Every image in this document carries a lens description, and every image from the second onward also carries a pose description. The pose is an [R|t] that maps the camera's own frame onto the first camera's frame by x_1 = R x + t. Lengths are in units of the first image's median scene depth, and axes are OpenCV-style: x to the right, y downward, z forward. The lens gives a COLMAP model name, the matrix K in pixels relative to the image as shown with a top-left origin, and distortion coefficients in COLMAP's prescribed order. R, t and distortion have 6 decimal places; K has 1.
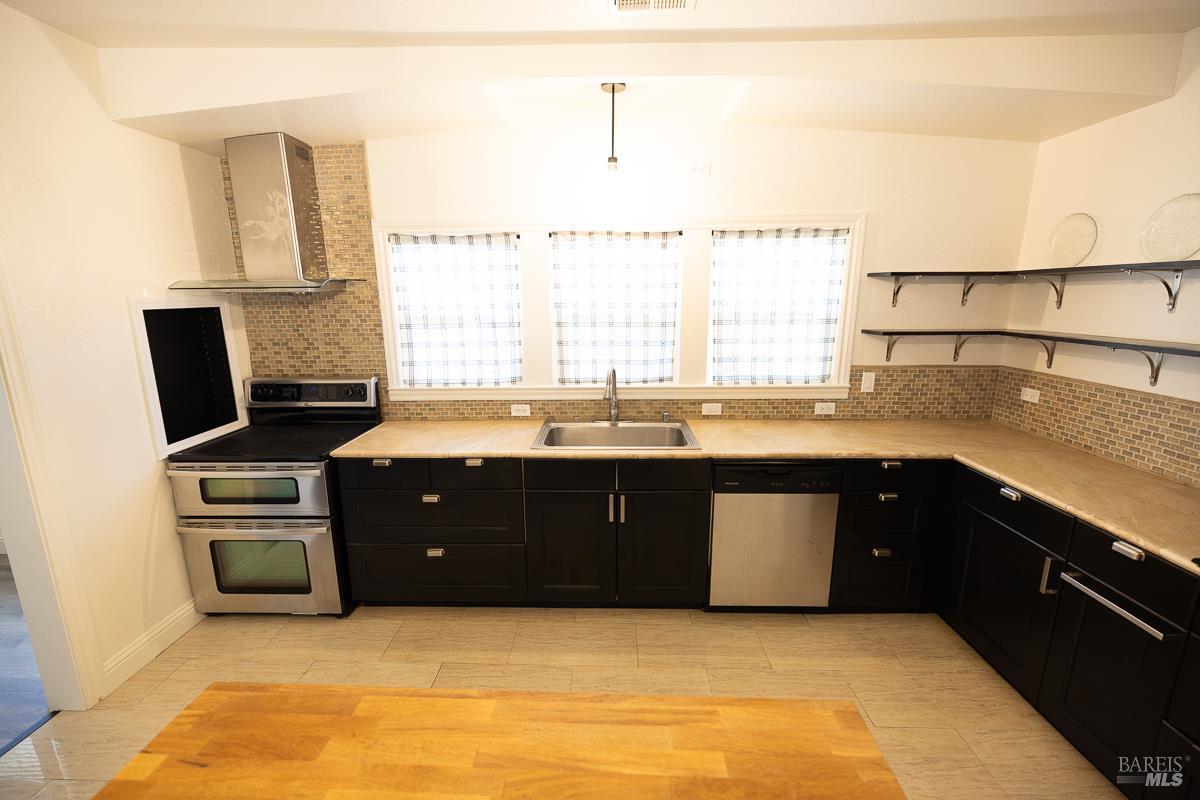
lens RADIAL K [[500.5, 0, 597.2], [0, 500.5, 399.3], [0, 0, 1]] dist [-0.002083, 0.000338]
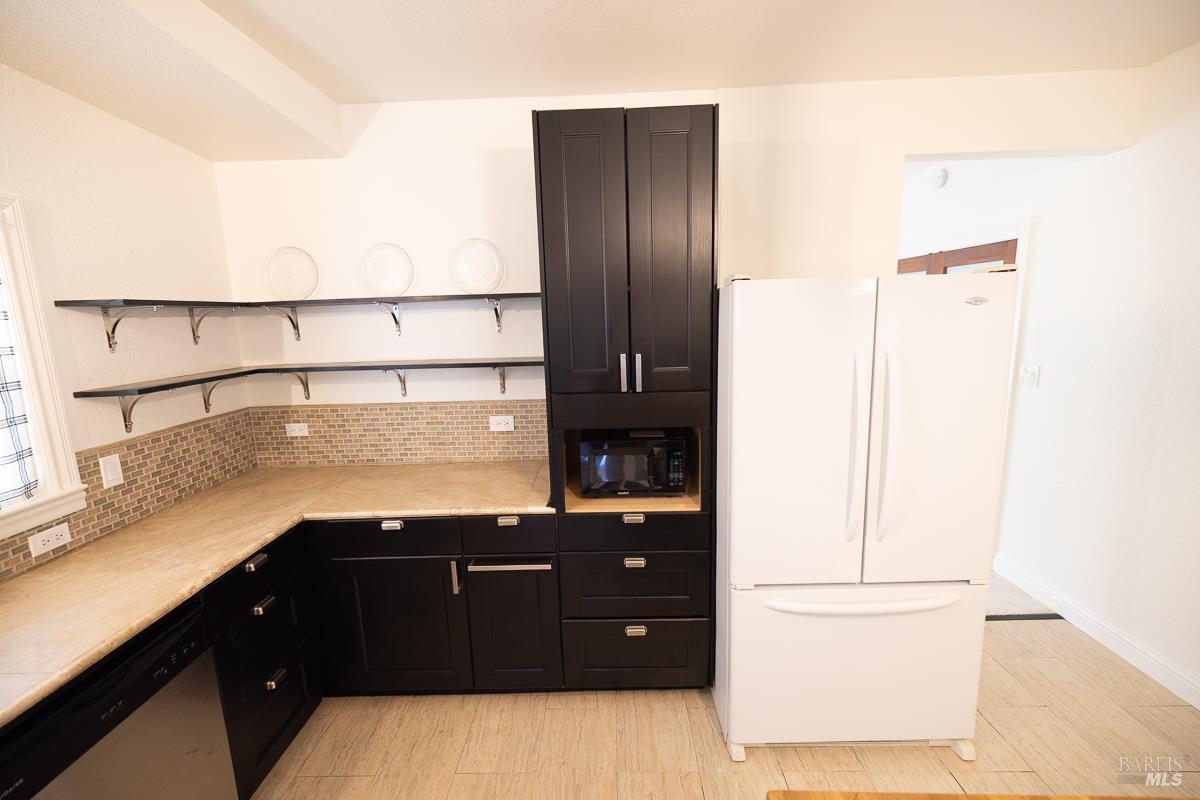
lens RADIAL K [[500.5, 0, 598.4], [0, 500.5, 399.5], [0, 0, 1]] dist [-0.002083, 0.000338]
pose [[-0.001920, -0.170496, 0.985357, -0.077490], [0.239304, 0.956650, 0.165995, -0.087043], [-0.970943, 0.236118, 0.038964, 0.392312]]
